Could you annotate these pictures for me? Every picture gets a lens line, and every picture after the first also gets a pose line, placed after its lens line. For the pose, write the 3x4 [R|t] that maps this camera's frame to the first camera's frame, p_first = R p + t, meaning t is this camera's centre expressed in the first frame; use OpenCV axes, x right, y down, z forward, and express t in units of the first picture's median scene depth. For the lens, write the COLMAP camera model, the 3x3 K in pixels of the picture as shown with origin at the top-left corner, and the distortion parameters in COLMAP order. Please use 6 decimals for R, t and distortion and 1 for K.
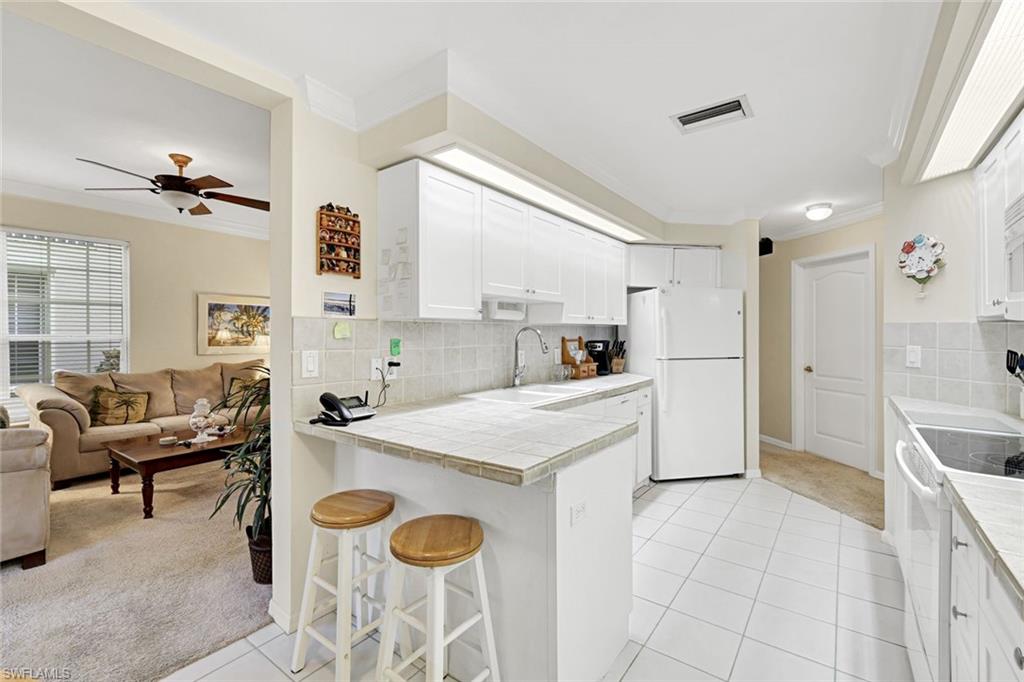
lens RADIAL K [[448.2, 0, 528.0], [0, 448.2, 334.5], [0, 0, 1]] dist [-0.000461, 0.000004]
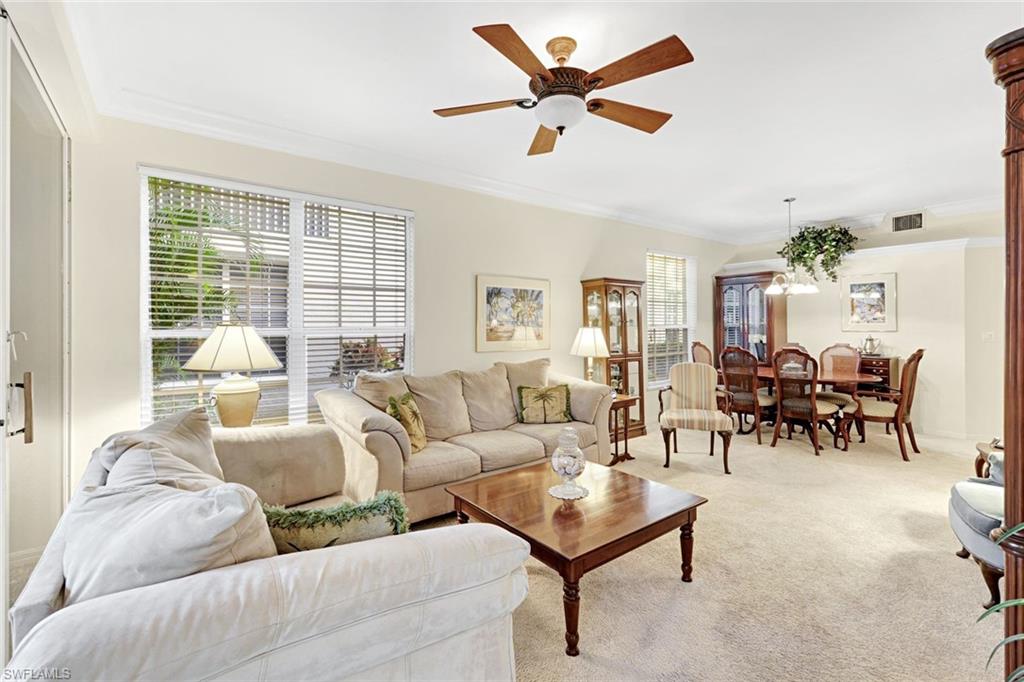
lens RADIAL K [[448.2, 0, 512.9], [0, 448.2, 324.2], [0, 0, 1]] dist [-0.000461, 0.000004]
pose [[0.957459, -0.000453, -0.288569, -0.458503], [0.000816, 0.999999, 0.001139, -0.005056], [0.288568, -0.001326, 0.957459, 0.265444]]
